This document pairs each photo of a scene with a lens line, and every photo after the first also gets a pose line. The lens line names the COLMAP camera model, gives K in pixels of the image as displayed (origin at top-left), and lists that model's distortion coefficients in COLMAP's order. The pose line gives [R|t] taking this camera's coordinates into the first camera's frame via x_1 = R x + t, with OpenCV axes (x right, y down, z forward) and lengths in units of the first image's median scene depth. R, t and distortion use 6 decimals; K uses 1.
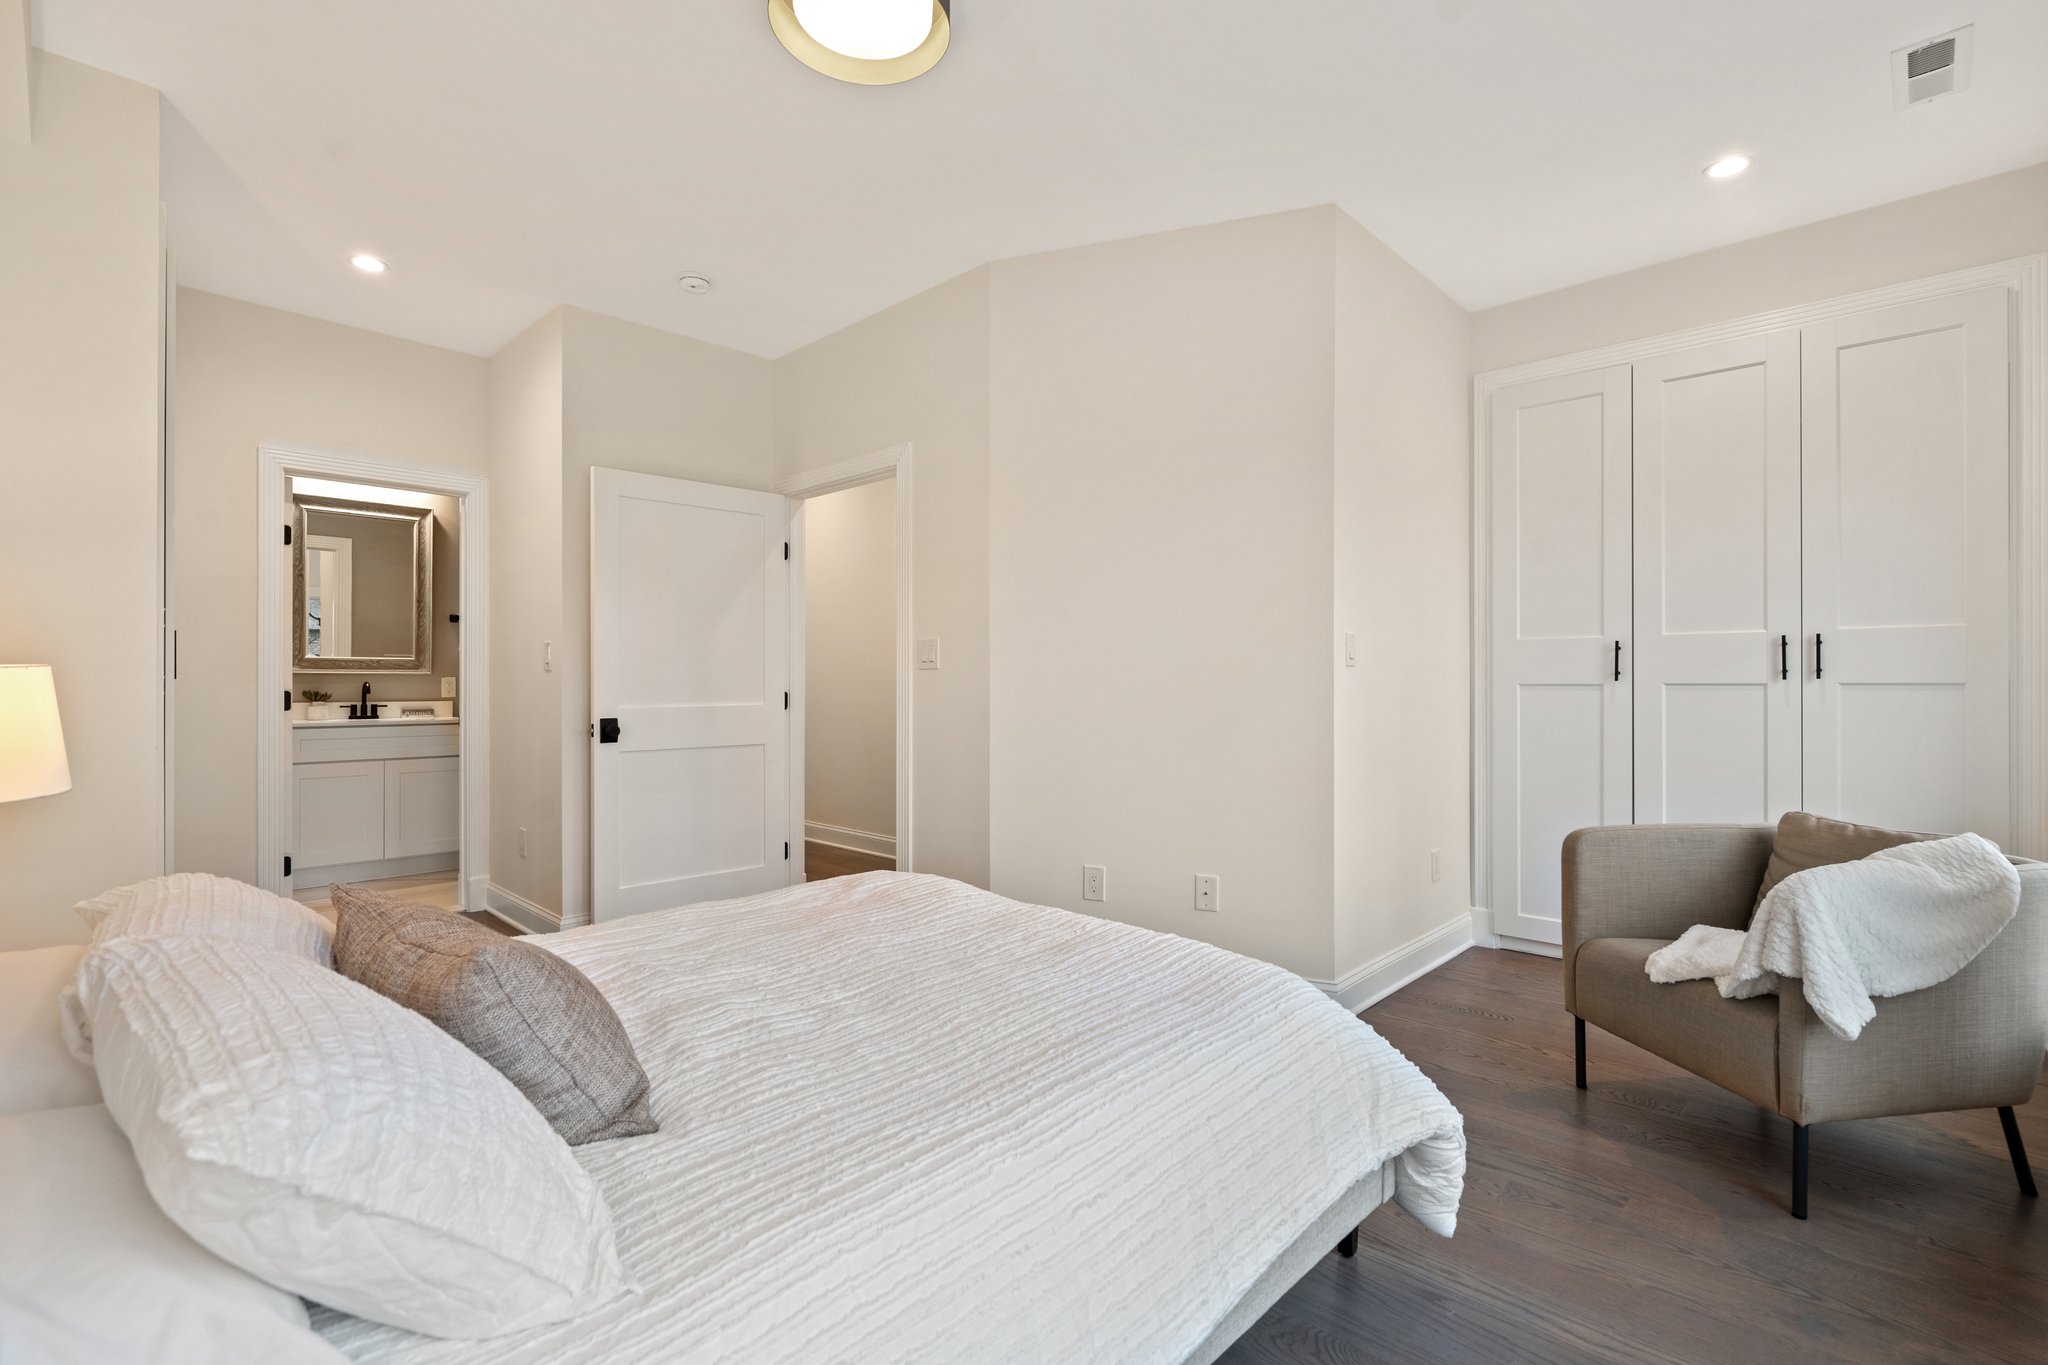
lens RADIAL K [[936.2, 0, 1020.9], [0, 936.2, 677.2], [0, 0, 1]] dist [-0.005937, 0.002375]
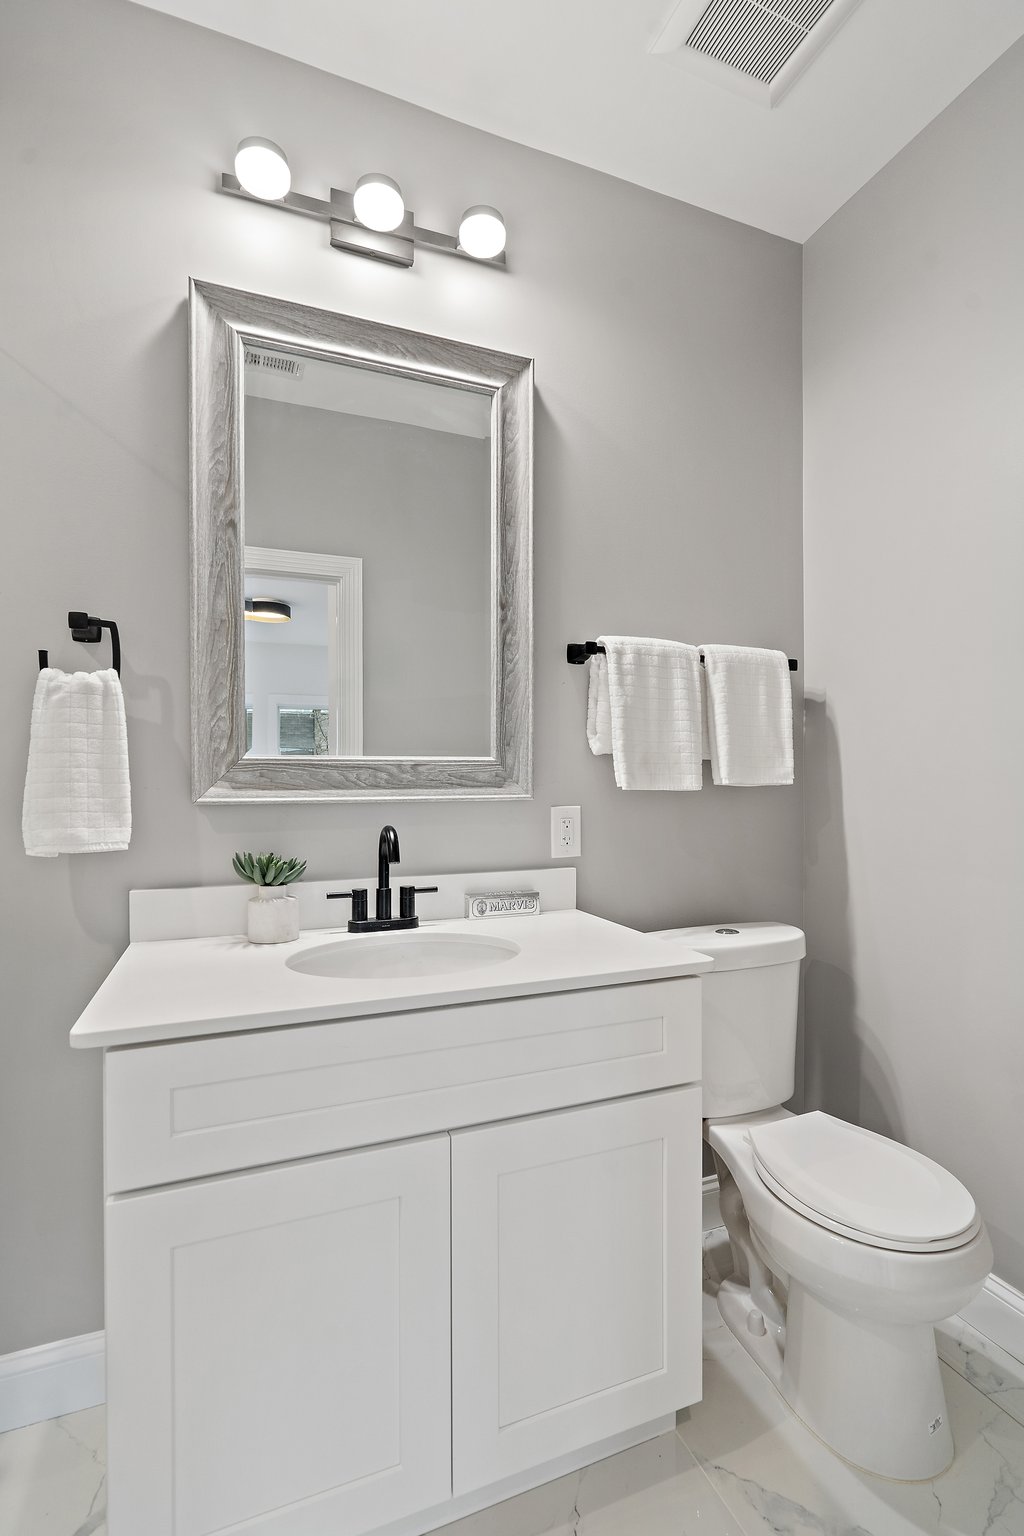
lens RADIAL K [[750.9, 0, 540.1], [0, 750.9, 772.9], [0, 0, 1]] dist [-0.025848, 0.000476]
pose [[0.914145, -0.020600, -0.404864, -0.515231], [0.013736, 0.999709, -0.019853, -0.008080], [0.405155, 0.012587, 0.914161, 0.738136]]
